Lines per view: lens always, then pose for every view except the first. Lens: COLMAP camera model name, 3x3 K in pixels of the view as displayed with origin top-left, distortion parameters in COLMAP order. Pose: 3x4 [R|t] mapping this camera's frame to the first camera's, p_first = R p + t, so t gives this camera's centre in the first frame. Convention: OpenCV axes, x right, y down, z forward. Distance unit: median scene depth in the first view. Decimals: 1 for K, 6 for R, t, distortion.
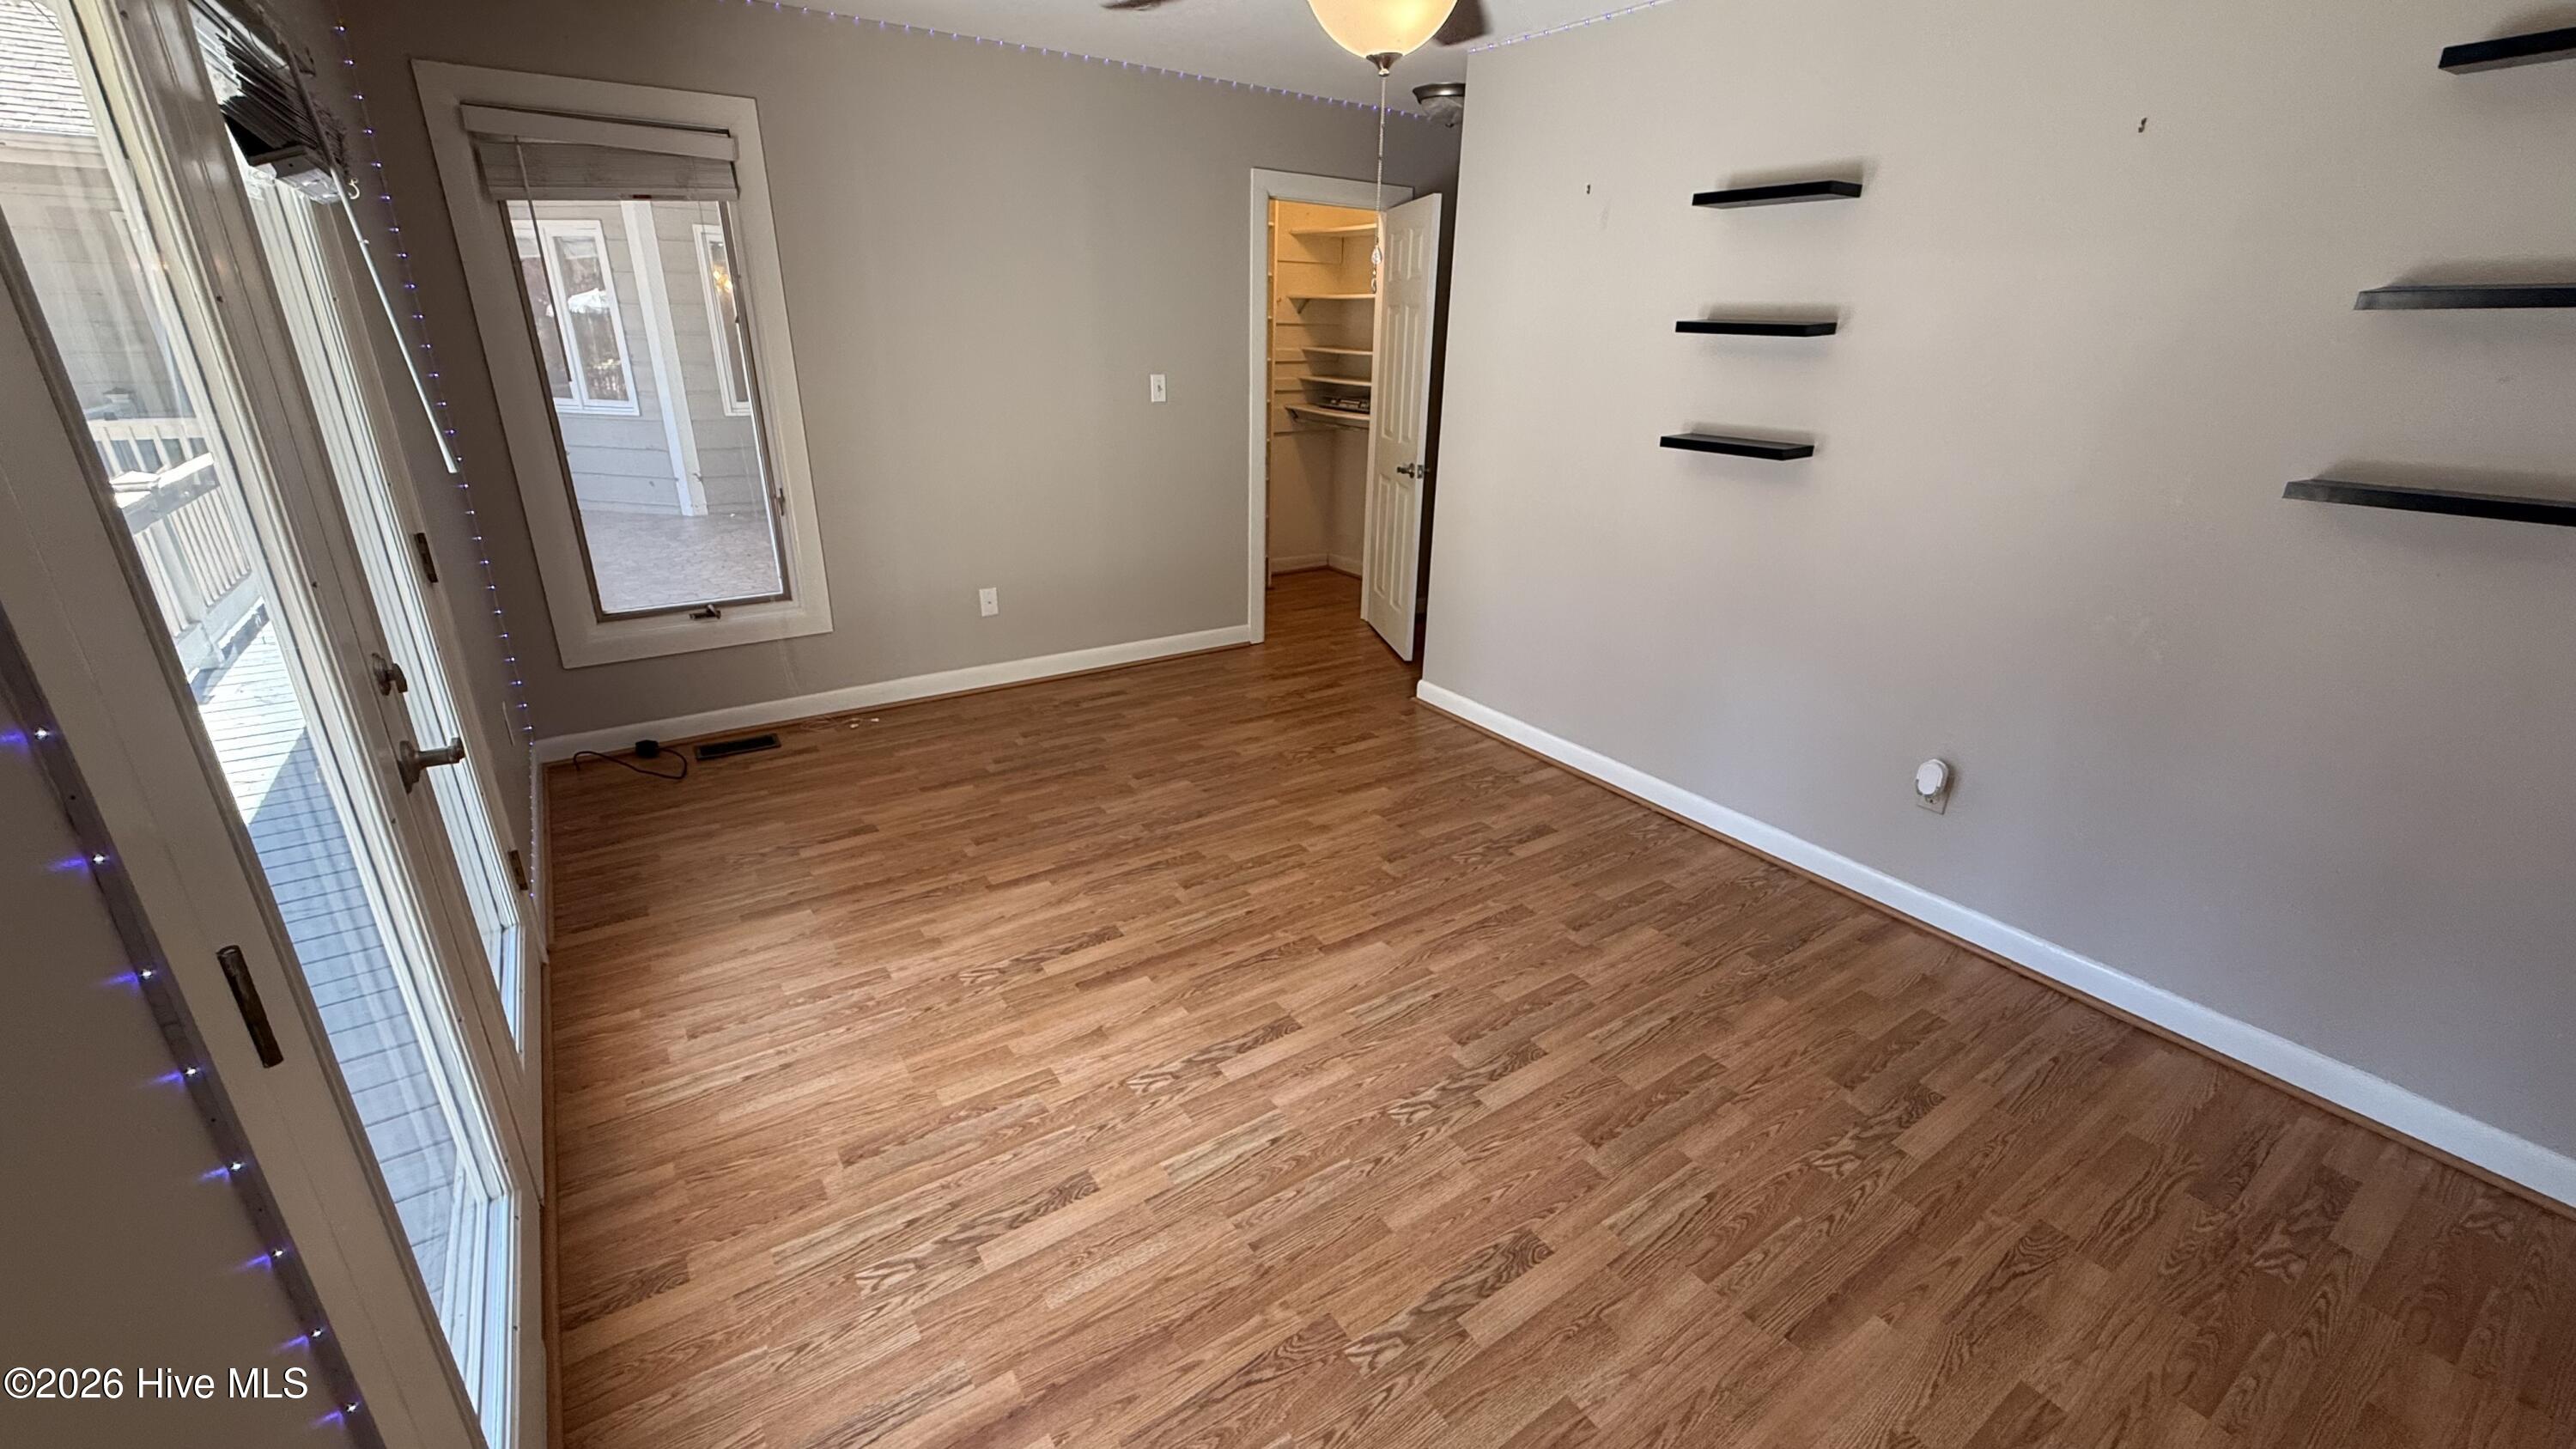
lens RADIAL K [[1022.2, 0, 1283.5], [0, 1022.2, 719.9], [0, 0, 1]] dist [0.000653, -0.000601]
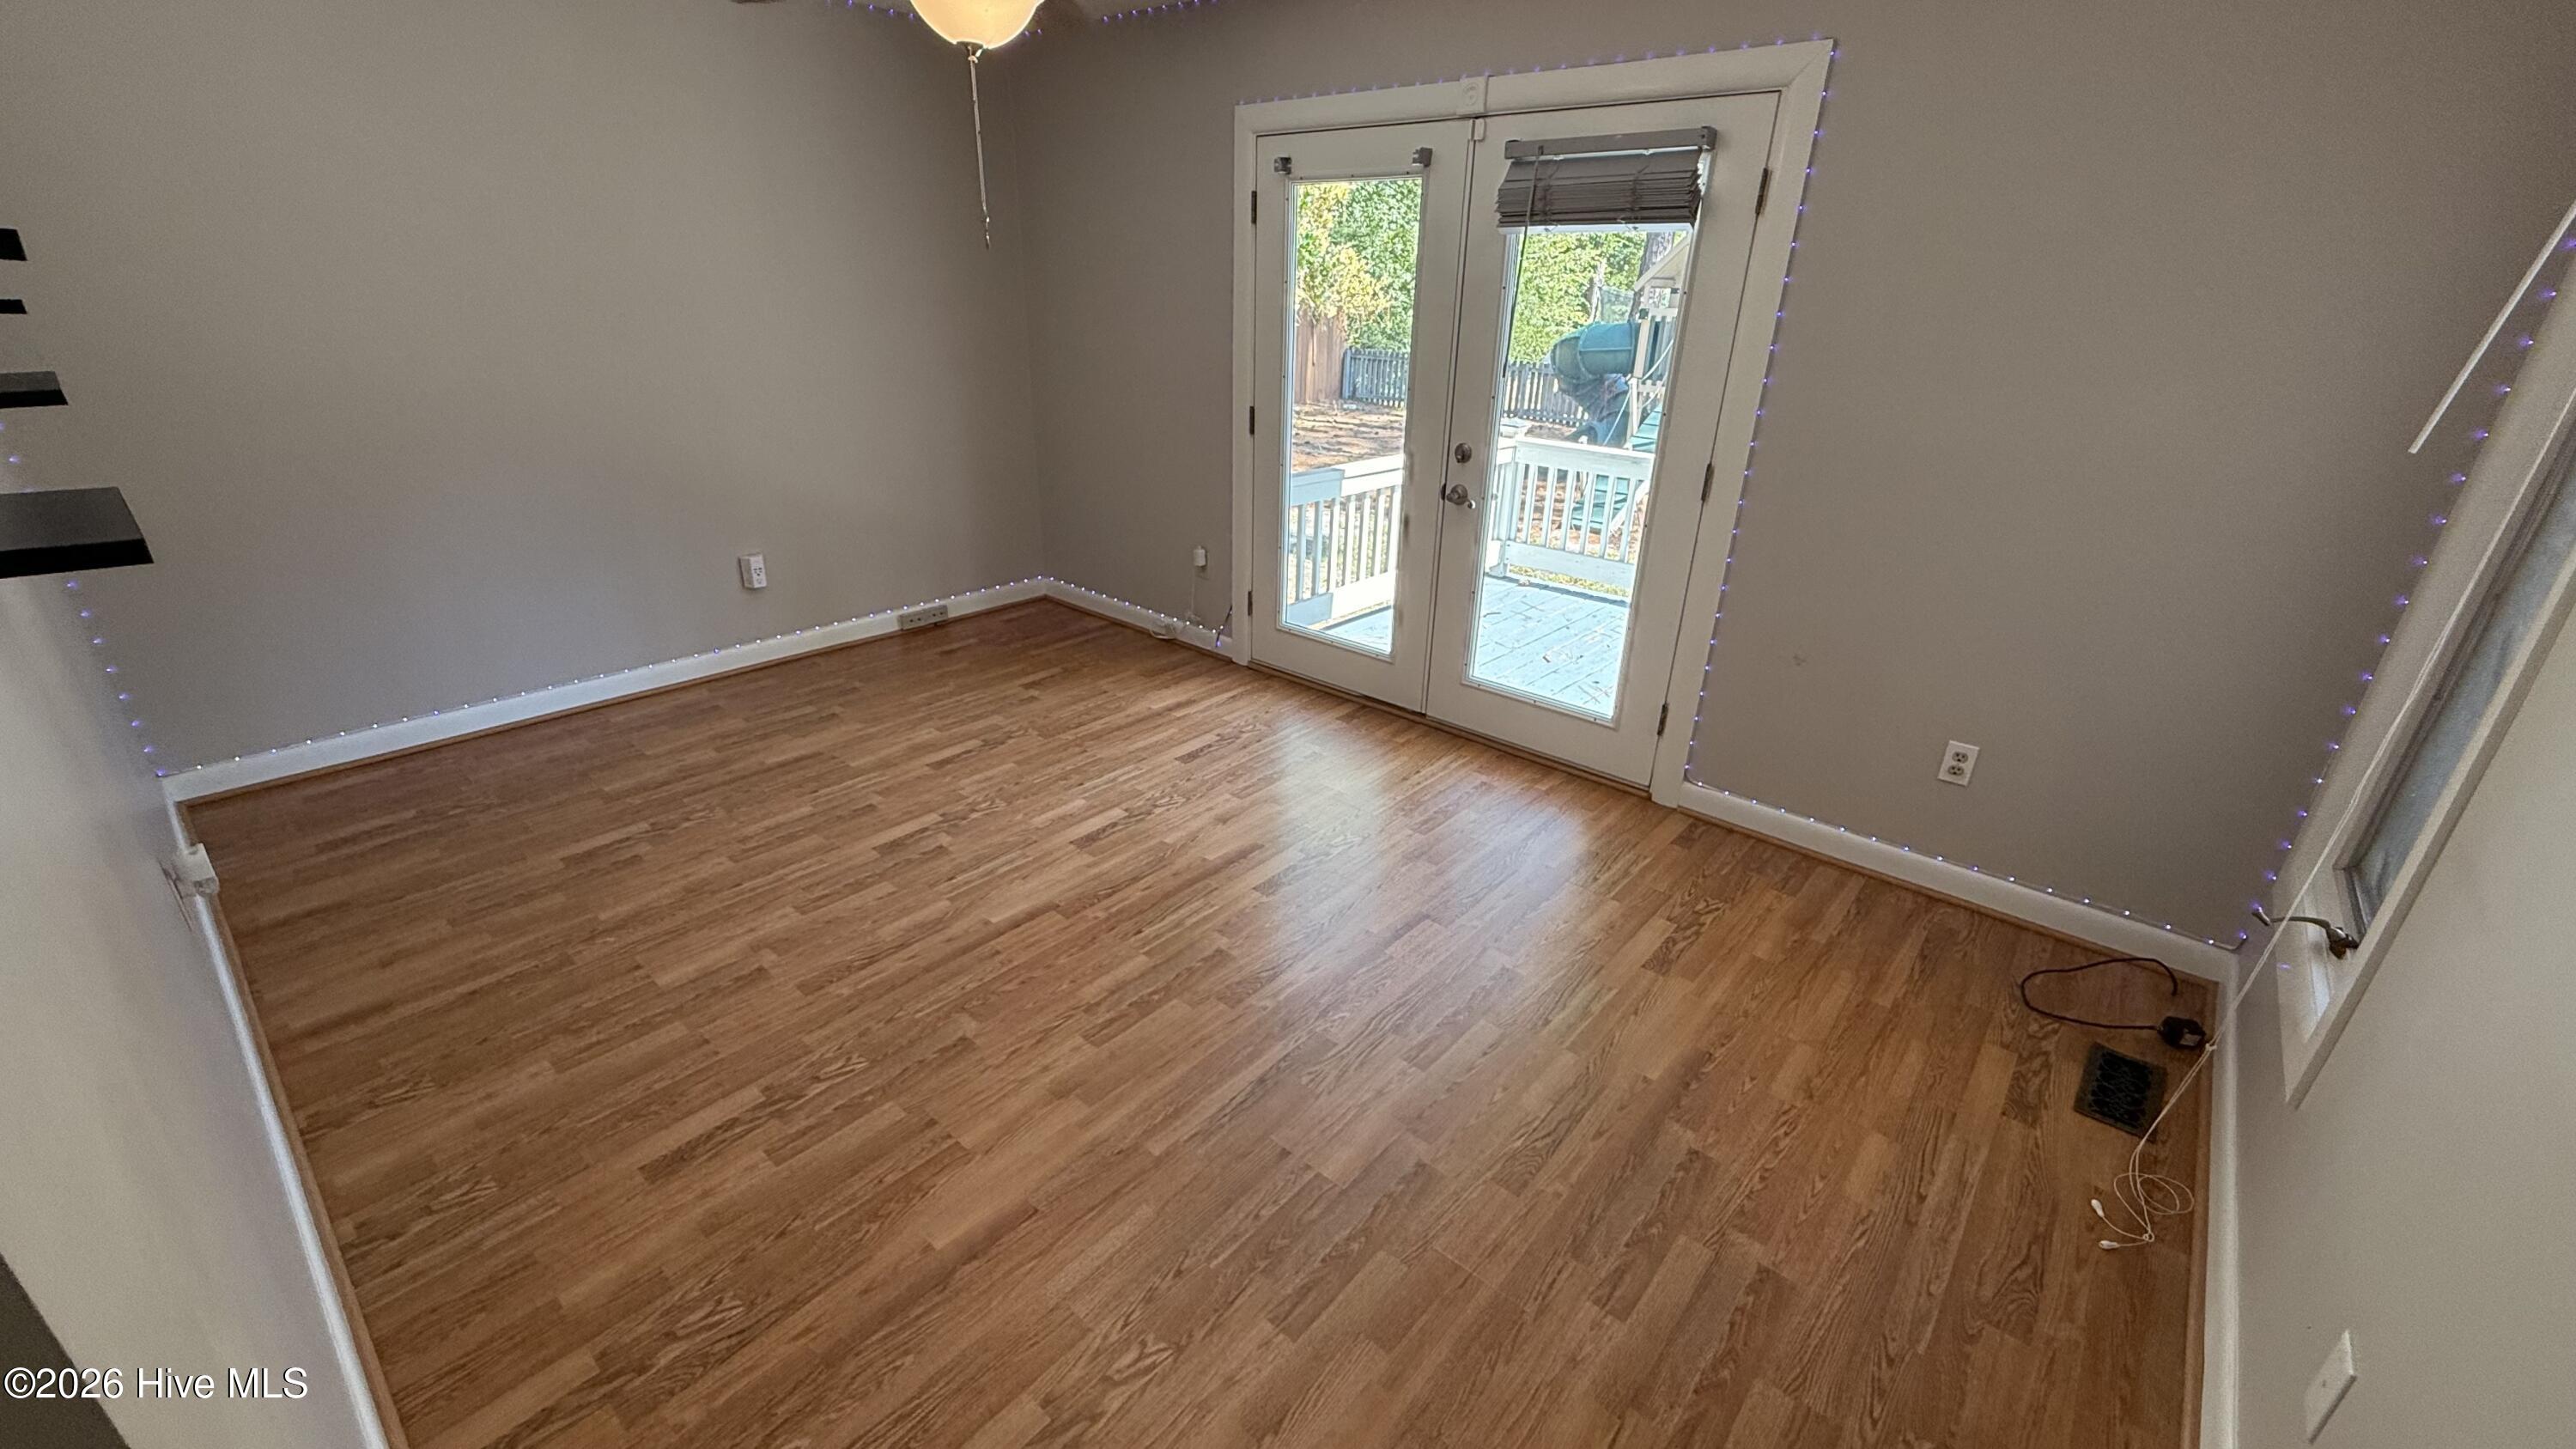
lens RADIAL K [[1022.2, 0, 1286.5], [0, 1022.2, 727.8], [0, 0, 1]] dist [0.000653, -0.000601]
pose [[-0.965261, 0.063545, -0.253441, 0.065031], [-0.134355, 0.711205, 0.690026, -0.650676], [0.224097, 0.700106, -0.677962, 1.667861]]
